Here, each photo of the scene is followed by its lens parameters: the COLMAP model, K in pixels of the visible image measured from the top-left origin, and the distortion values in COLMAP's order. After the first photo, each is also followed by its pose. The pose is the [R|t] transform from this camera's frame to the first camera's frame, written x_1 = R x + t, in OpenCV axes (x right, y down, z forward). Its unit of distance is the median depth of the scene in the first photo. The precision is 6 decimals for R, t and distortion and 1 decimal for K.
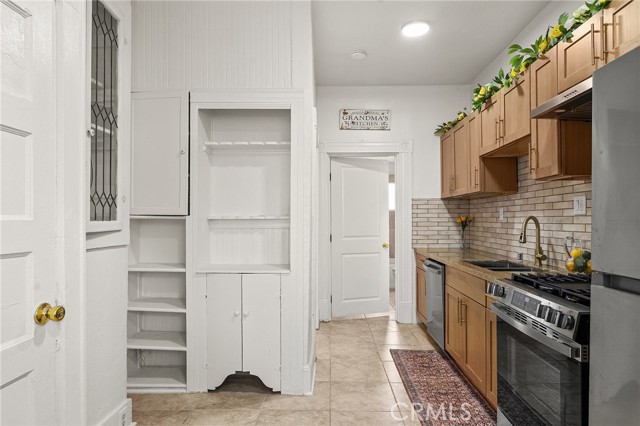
lens RADIAL K [[384.8, 0, 319.1], [0, 384.8, 216.3], [0, 0, 1]] dist [0.002800, 0.000624]
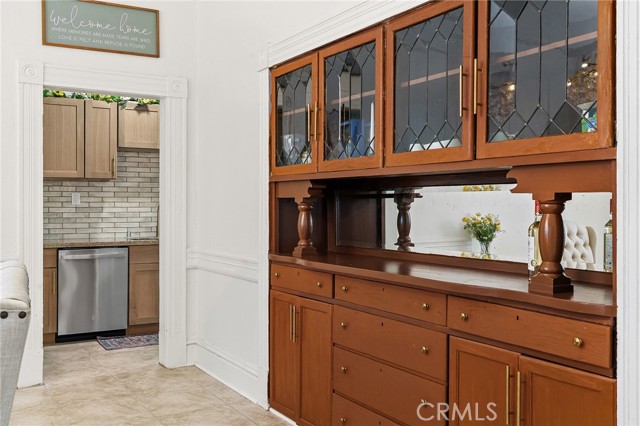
lens RADIAL K [[647.4, 0, 320.8], [0, 647.4, 200.0], [0, 0, 1]] dist [0.004418, 0.022925]
pose [[-0.535082, 0.006584, 0.844774, -1.363837], [-0.007560, 0.999892, -0.012581, 0.014210], [-0.844766, -0.013118, -0.534975, 1.402333]]
